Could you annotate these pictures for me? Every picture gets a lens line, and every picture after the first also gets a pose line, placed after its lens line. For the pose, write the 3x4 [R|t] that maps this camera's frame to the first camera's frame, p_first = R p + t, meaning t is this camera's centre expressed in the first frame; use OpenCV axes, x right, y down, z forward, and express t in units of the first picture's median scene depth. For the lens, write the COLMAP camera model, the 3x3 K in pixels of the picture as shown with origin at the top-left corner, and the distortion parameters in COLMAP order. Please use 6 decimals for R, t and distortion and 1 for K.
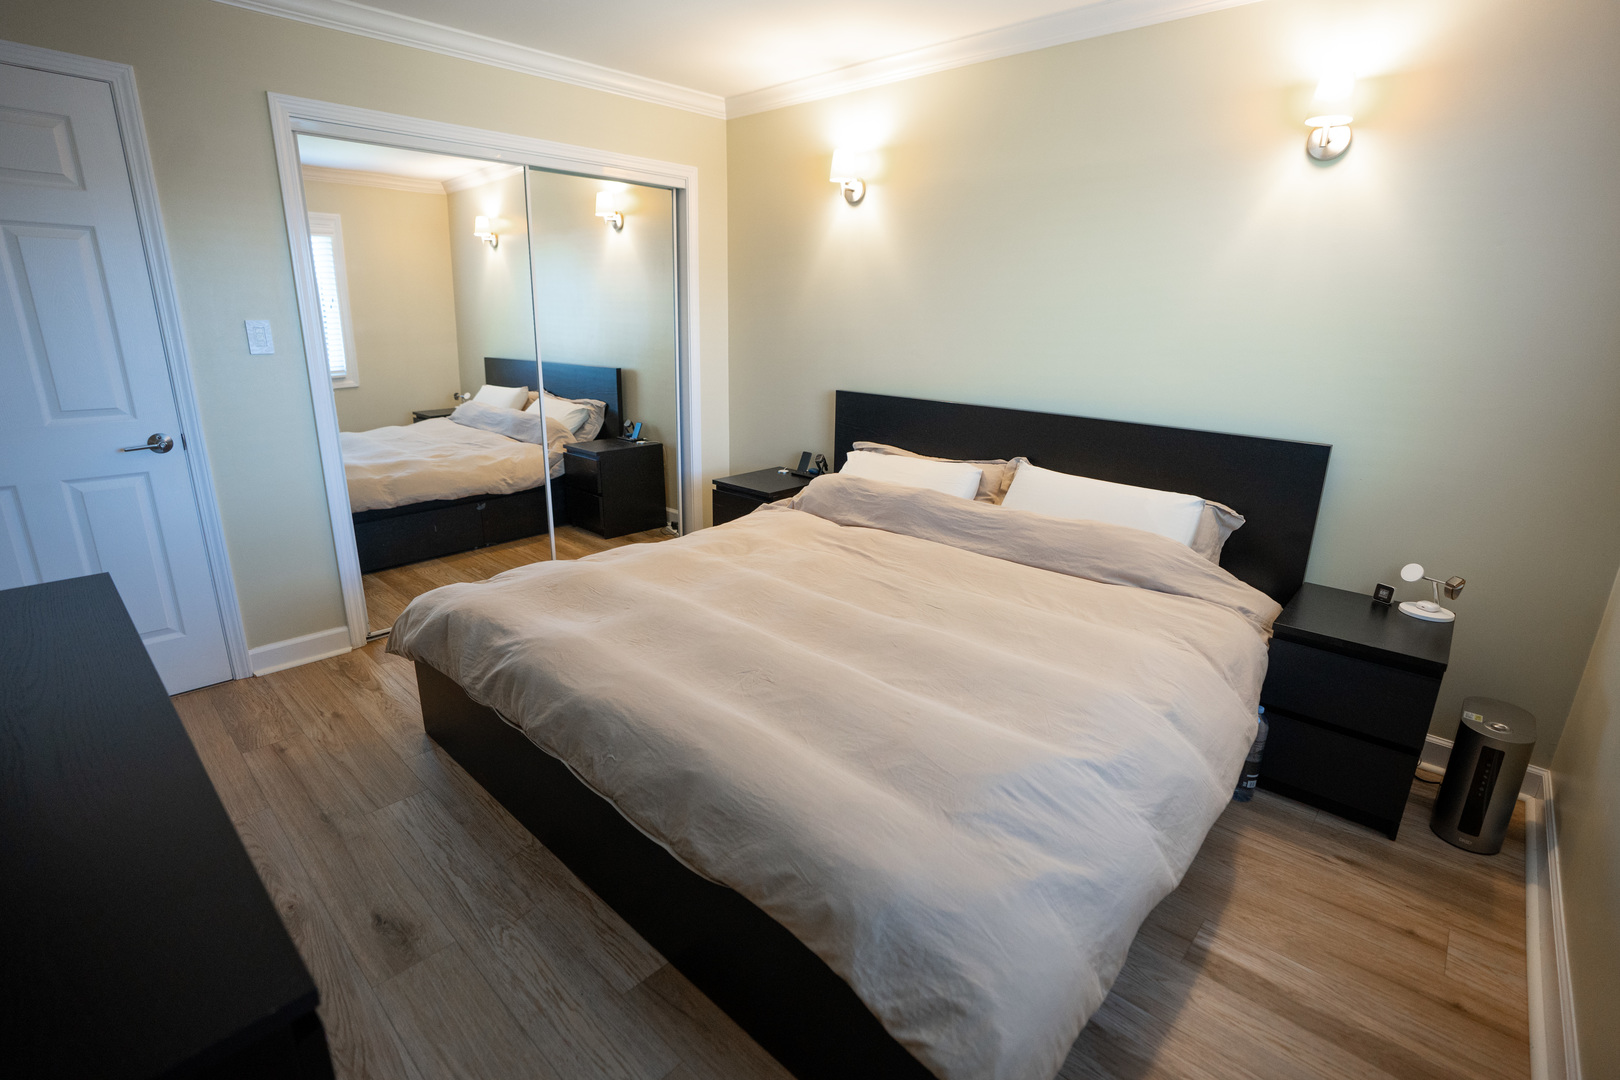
lens RADIAL K [[765.9, 0, 814.4], [0, 765.9, 539.3], [0, 0, 1]] dist [-0.054048, 0.017092]
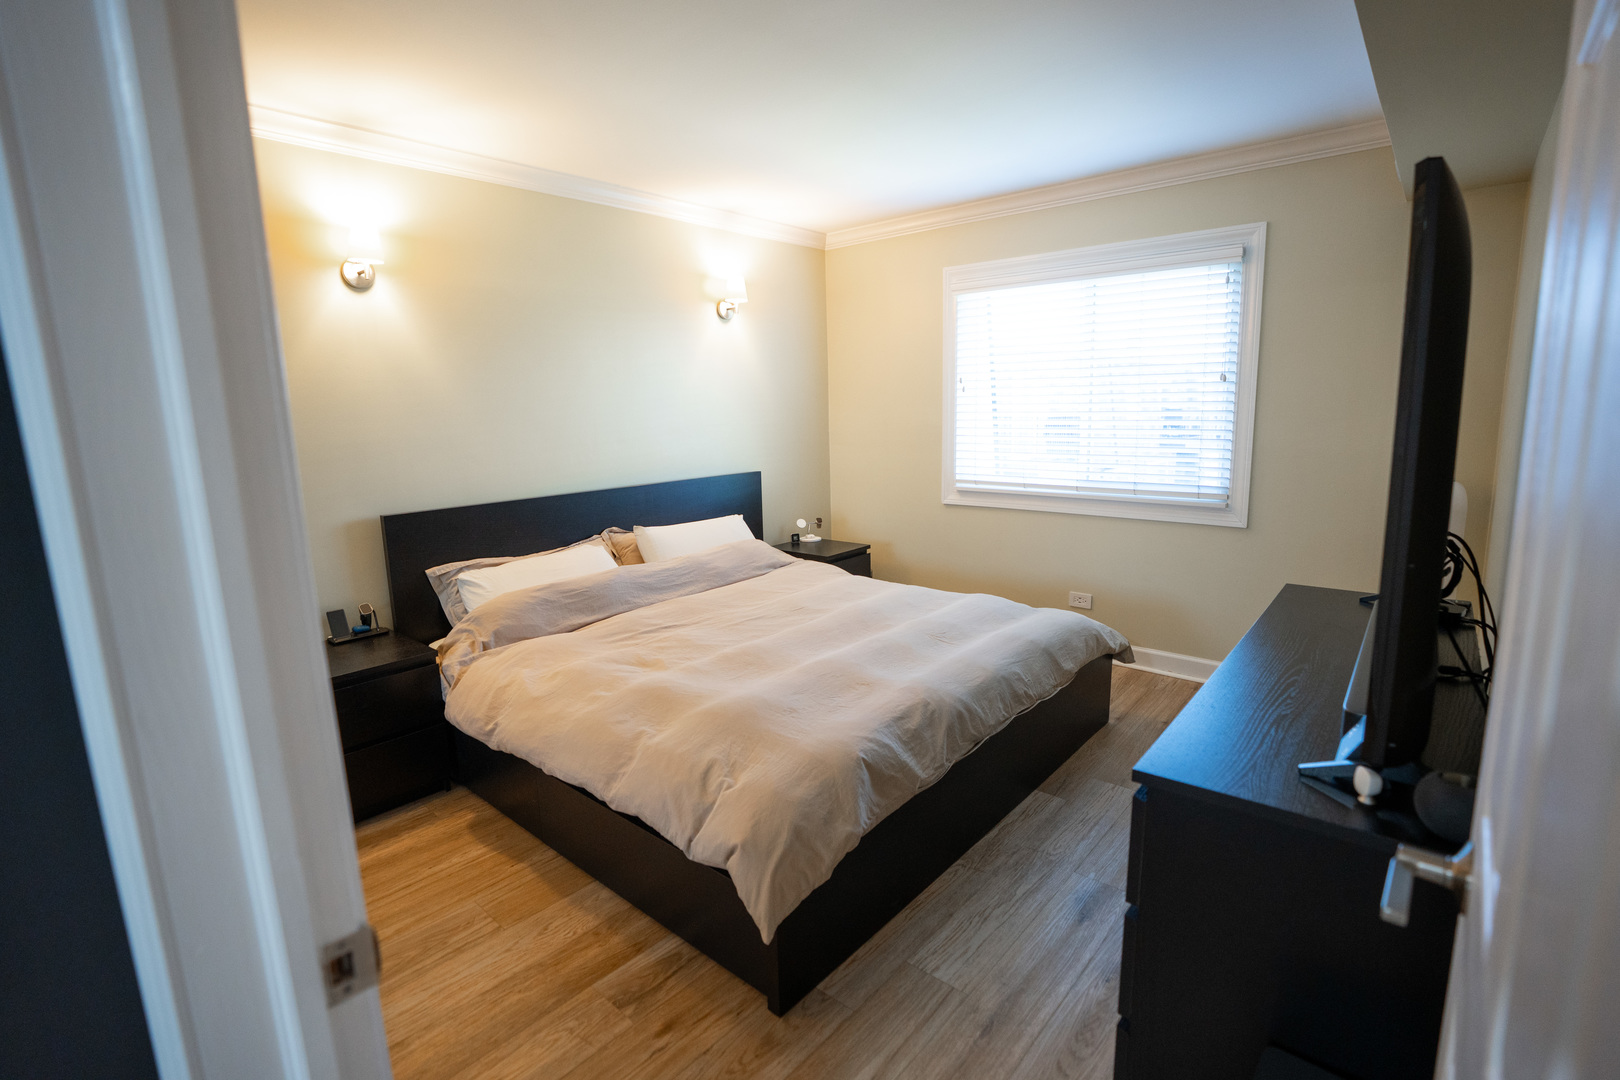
lens RADIAL K [[765.9, 0, 816.4], [0, 765.9, 538.4], [0, 0, 1]] dist [-0.054048, 0.017092]
pose [[-0.052643, -0.186652, 0.981015, -1.017892], [0.303796, 0.932821, 0.193785, -0.250447], [-0.951282, 0.308230, 0.007598, 0.765963]]
